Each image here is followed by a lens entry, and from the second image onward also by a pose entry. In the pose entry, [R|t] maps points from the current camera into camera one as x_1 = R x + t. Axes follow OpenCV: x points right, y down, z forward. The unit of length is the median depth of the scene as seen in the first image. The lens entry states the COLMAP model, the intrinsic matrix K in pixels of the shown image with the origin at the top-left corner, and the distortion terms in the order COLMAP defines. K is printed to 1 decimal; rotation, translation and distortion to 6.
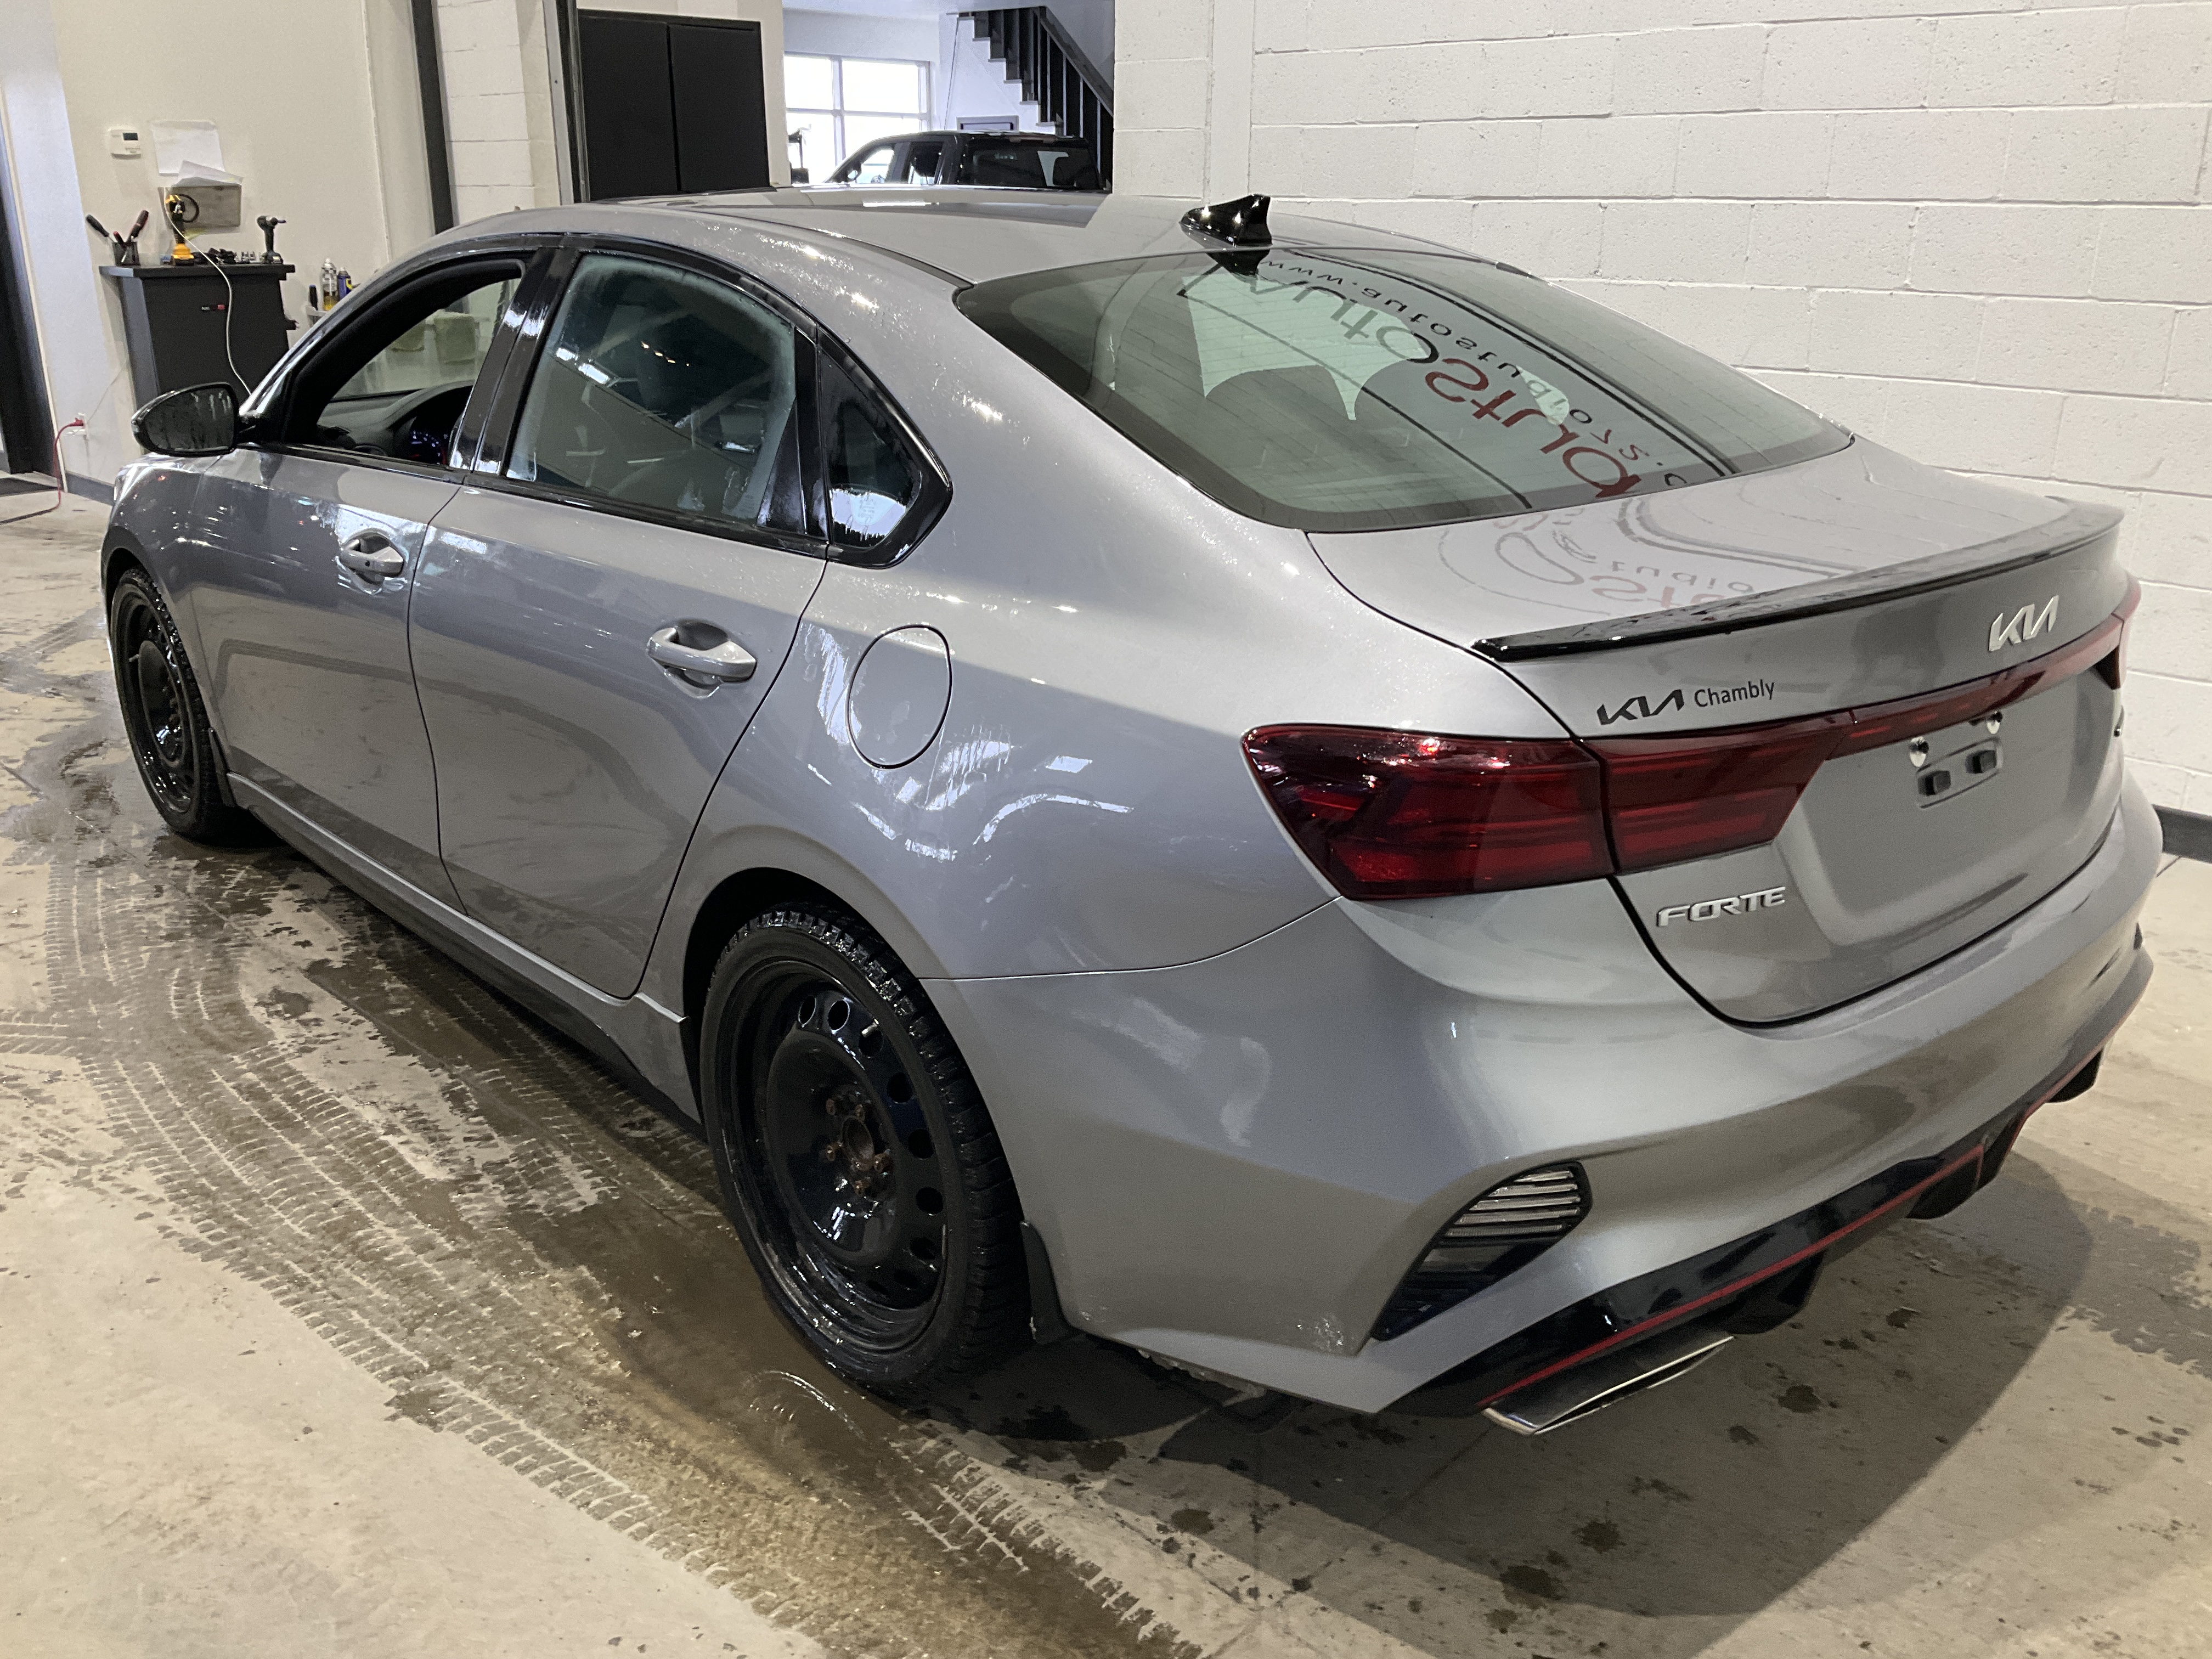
lens RADIAL K [[1885.5, 0, 1106.0], [0, 1885.5, 829.5], [0, 0, 1]] dist [-0.018591, -0.013448]
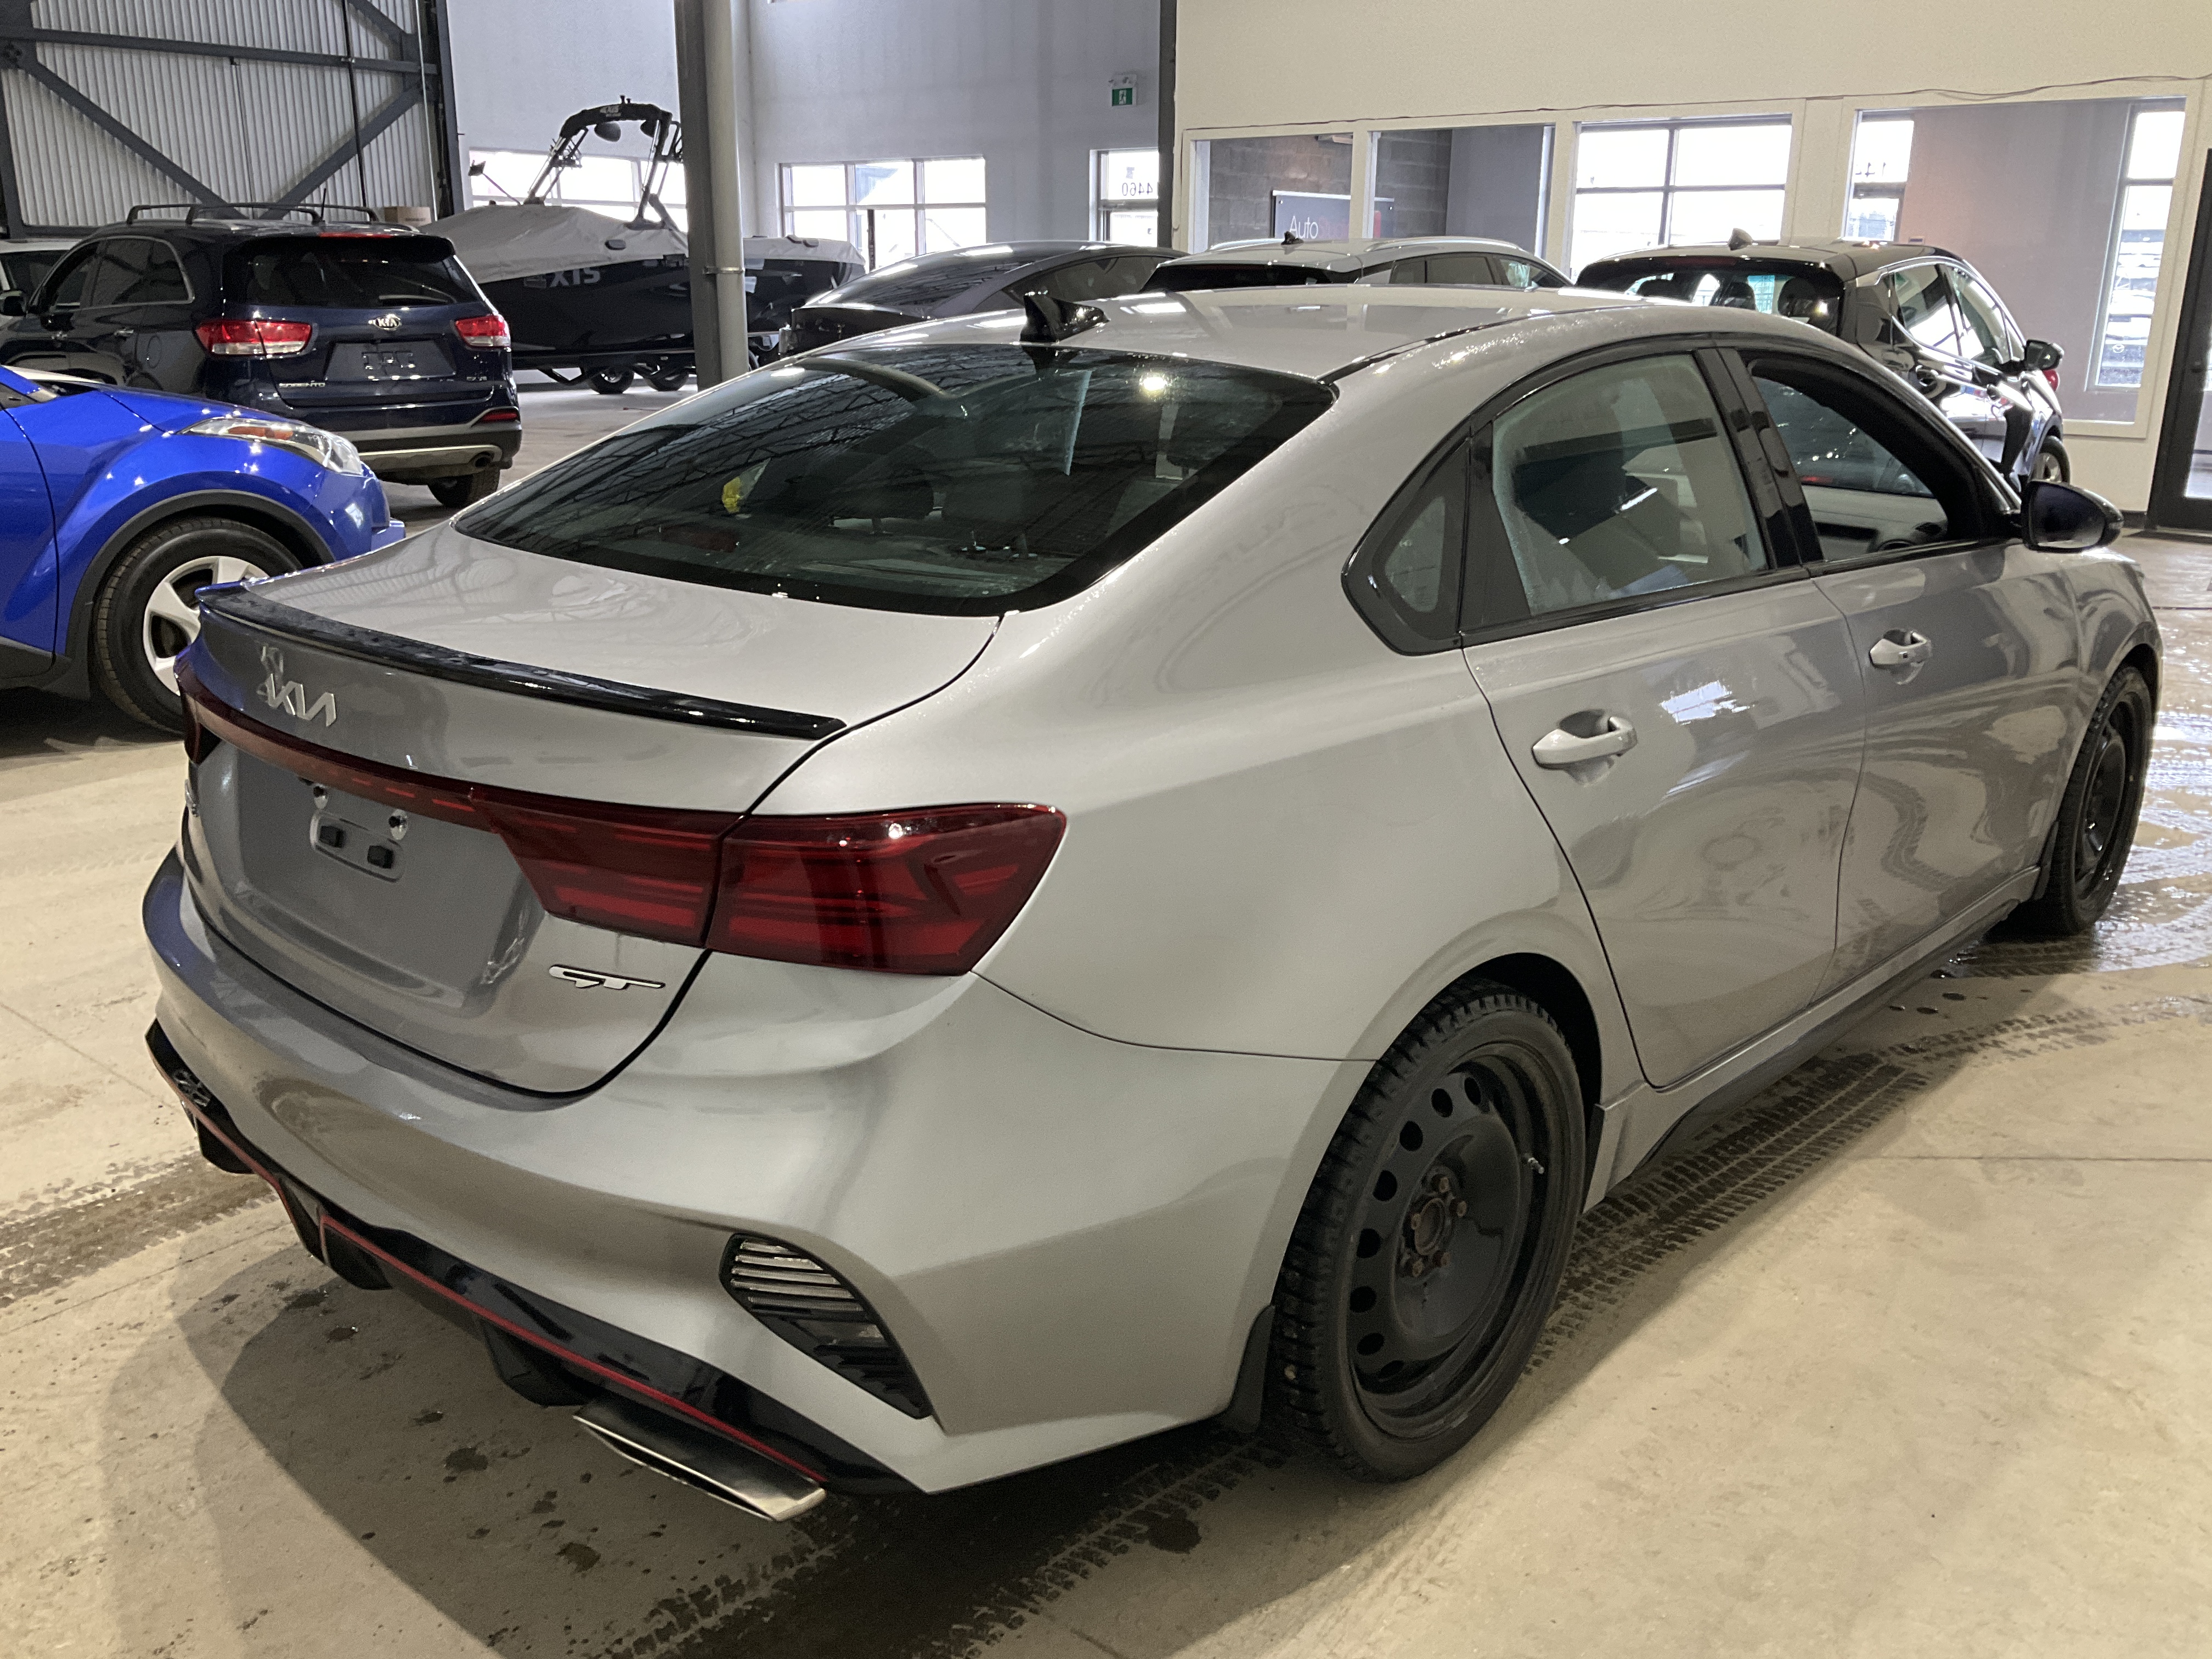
lens RADIAL K [[1939.4, 0, 1106.0], [0, 1939.4, 829.5], [0, 0, 1]] dist [-0.028421, -0.005211]
pose [[0.070024, 0.295943, -0.952635, 1.369926], [-0.331662, 0.907559, 0.257561, -0.411977], [0.940796, 0.297917, 0.161704, 1.127313]]
